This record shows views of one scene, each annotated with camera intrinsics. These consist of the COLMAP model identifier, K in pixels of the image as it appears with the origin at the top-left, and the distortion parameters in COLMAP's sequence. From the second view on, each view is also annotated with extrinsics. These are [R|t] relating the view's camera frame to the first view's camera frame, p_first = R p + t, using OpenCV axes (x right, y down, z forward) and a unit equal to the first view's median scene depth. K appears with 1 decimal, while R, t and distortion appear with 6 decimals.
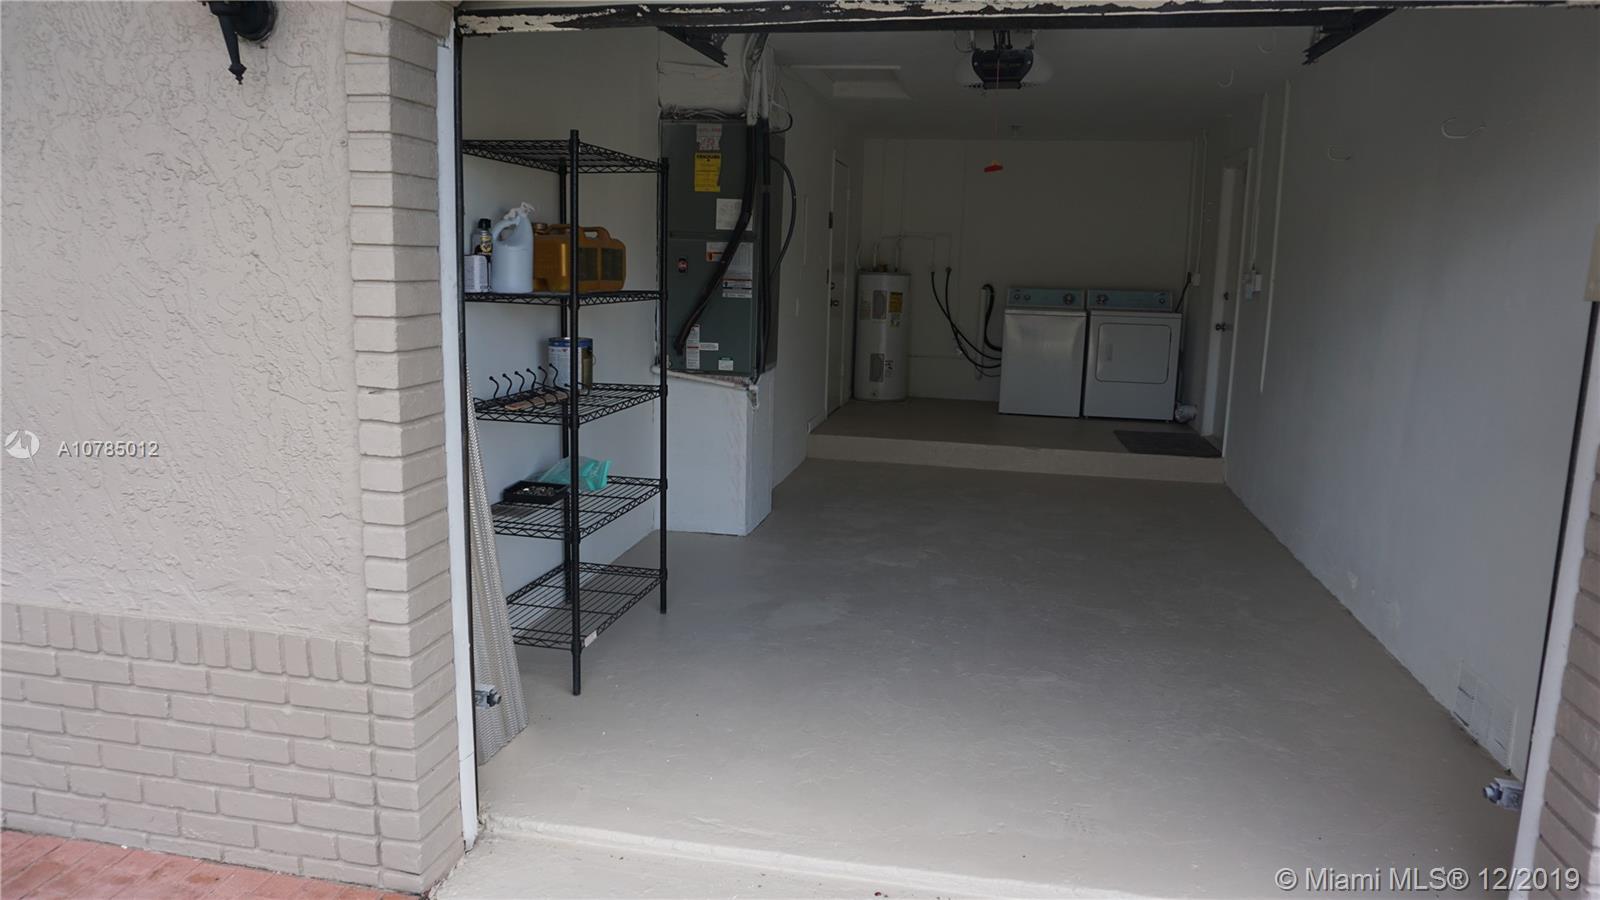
lens RADIAL K [[1097.0, 0, 800.0], [0, 1097.0, 450.0], [0, 0, 1]] dist [-0.038510, 0.006311]
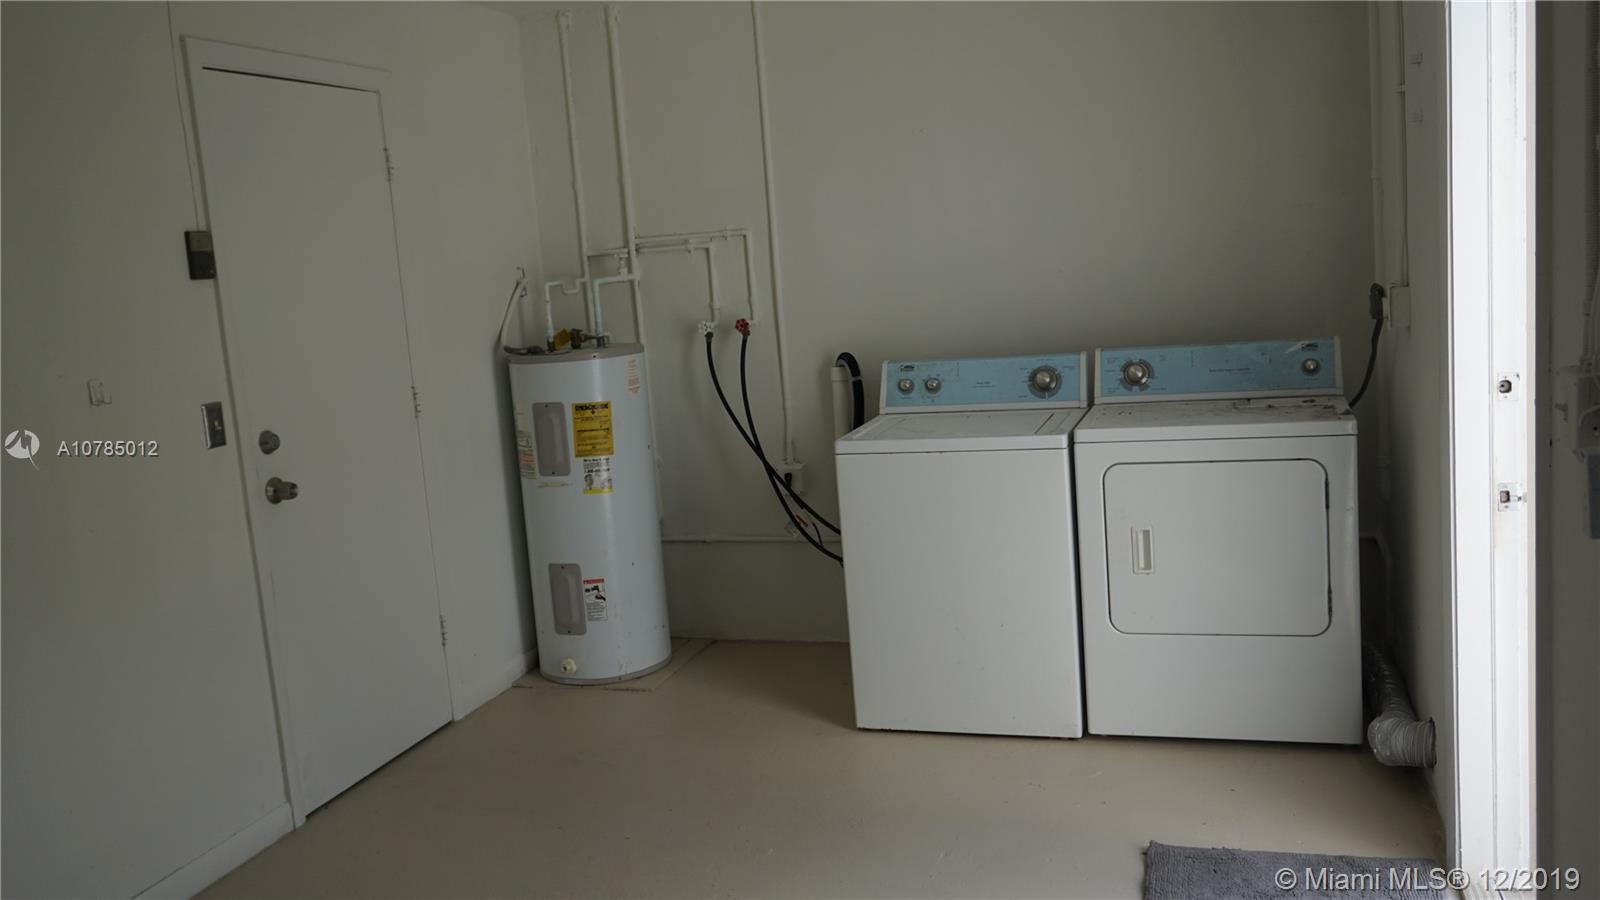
lens RADIAL K [[1394.9, 0, 800.0], [0, 1394.9, 450.0], [0, 0, 1]] dist [-0.007343, -0.002698]
pose [[0.986012, -0.086061, -0.142737, 0.395077], [0.083238, 0.996200, -0.025641, -0.189233], [0.144401, 0.013402, 0.989428, 0.918671]]
